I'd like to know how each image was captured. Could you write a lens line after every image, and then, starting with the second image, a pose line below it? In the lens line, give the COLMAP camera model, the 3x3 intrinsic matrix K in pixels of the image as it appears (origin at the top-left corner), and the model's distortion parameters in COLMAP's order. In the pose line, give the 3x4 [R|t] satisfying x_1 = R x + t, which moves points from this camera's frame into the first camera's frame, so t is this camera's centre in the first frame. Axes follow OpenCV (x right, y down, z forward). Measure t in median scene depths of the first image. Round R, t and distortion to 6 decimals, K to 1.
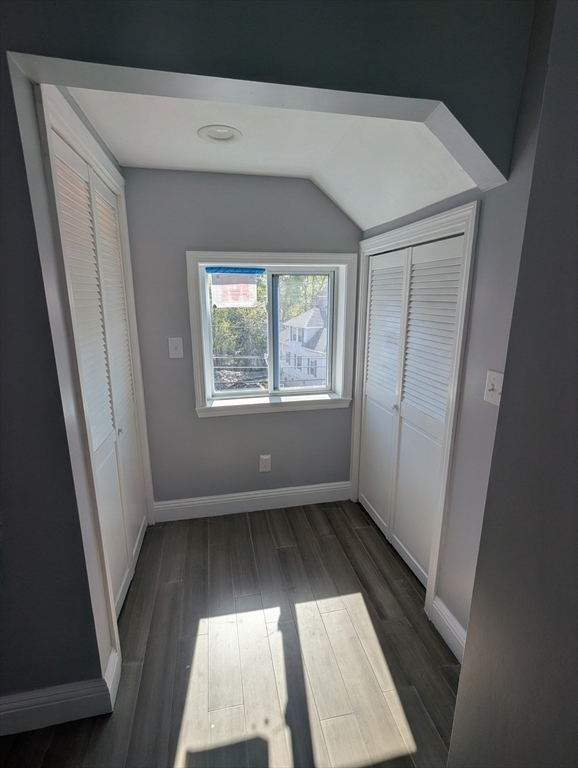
lens RADIAL K [[363.9, 0, 283.6], [0, 363.9, 382.0], [0, 0, 1]] dist [-0.000862, 0.000856]
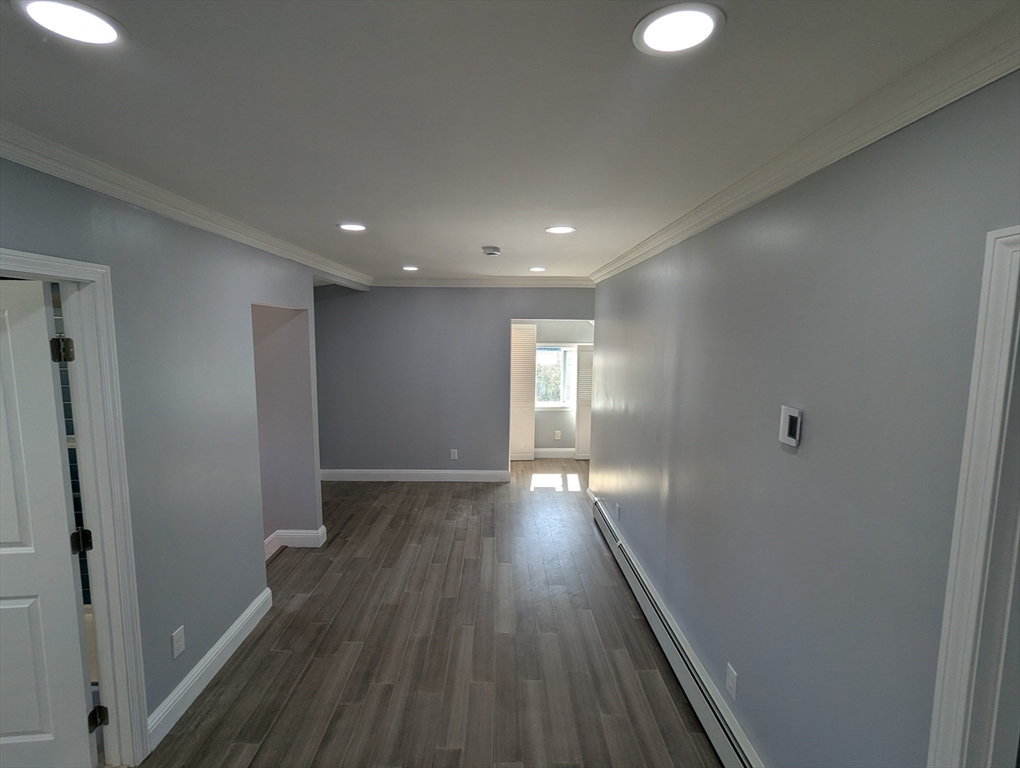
lens RADIAL K [[483.3, 0, 507.7], [0, 483.3, 390.8], [0, 0, 1]] dist [-0.000862, 0.000856]
pose [[0.985146, 0.029629, -0.169144, 0.197495], [-0.049232, 0.992385, -0.112908, 0.437925], [0.164510, 0.119558, 0.979103, -2.793475]]
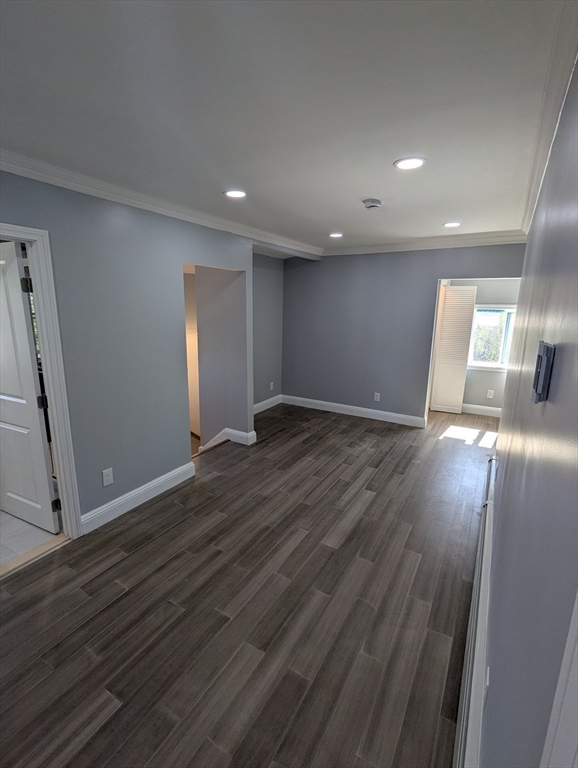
lens RADIAL K [[363.9, 0, 283.6], [0, 363.9, 382.0], [0, 0, 1]] dist [-0.000862, 0.000856]
pose [[0.746384, 0.151147, -0.648125, 0.657038], [-0.169931, 0.984870, 0.033985, 0.422145], [0.643455, 0.084771, 0.760775, -2.299174]]
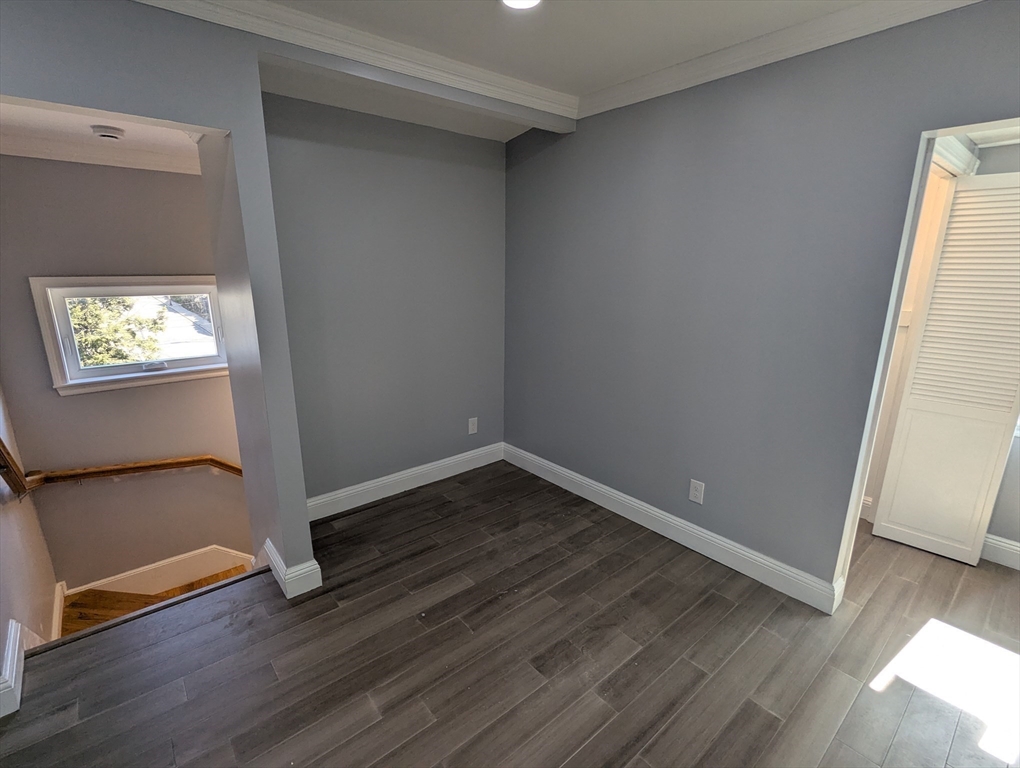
lens RADIAL K [[483.3, 0, 507.7], [0, 483.3, 390.8], [0, 0, 1]] dist [-0.000862, 0.000856]
pose [[0.484752, 0.223215, -0.845689, 0.179542], [-0.210073, 0.968298, 0.135162, 0.121451], [0.849049, 0.112136, 0.516276, -0.707397]]
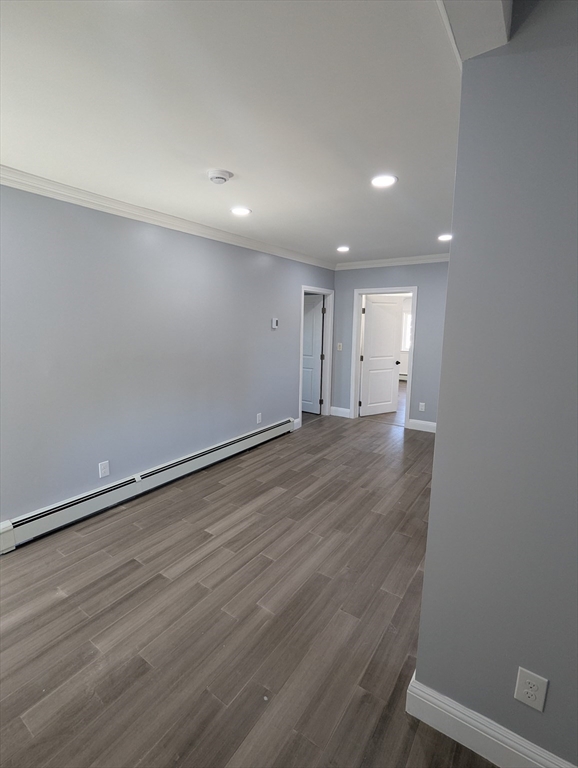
lens RADIAL K [[363.9, 0, 283.6], [0, 363.9, 382.0], [0, 0, 1]] dist [-0.000862, 0.000856]
pose [[-0.691282, -0.119647, 0.712611, -1.461641], [0.162948, 0.934981, 0.315053, -0.070811], [-0.703973, 0.333909, -0.626839, 0.103979]]
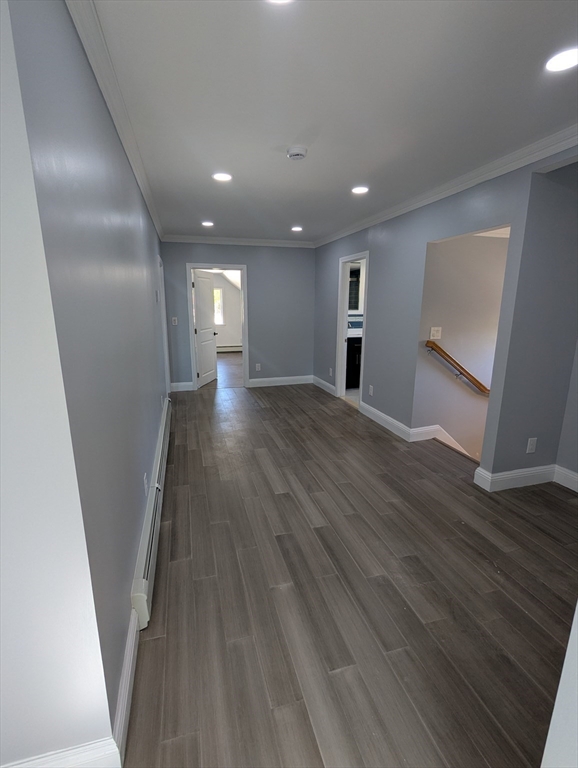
lens RADIAL K [[363.9, 0, 283.6], [0, 363.9, 382.0], [0, 0, 1]] dist [-0.000862, 0.000856]
pose [[-0.997324, 0.017951, -0.070874, -0.077858], [-0.015074, 0.898077, 0.439580, -0.216160], [0.071541, 0.439472, -0.895403, 0.844758]]
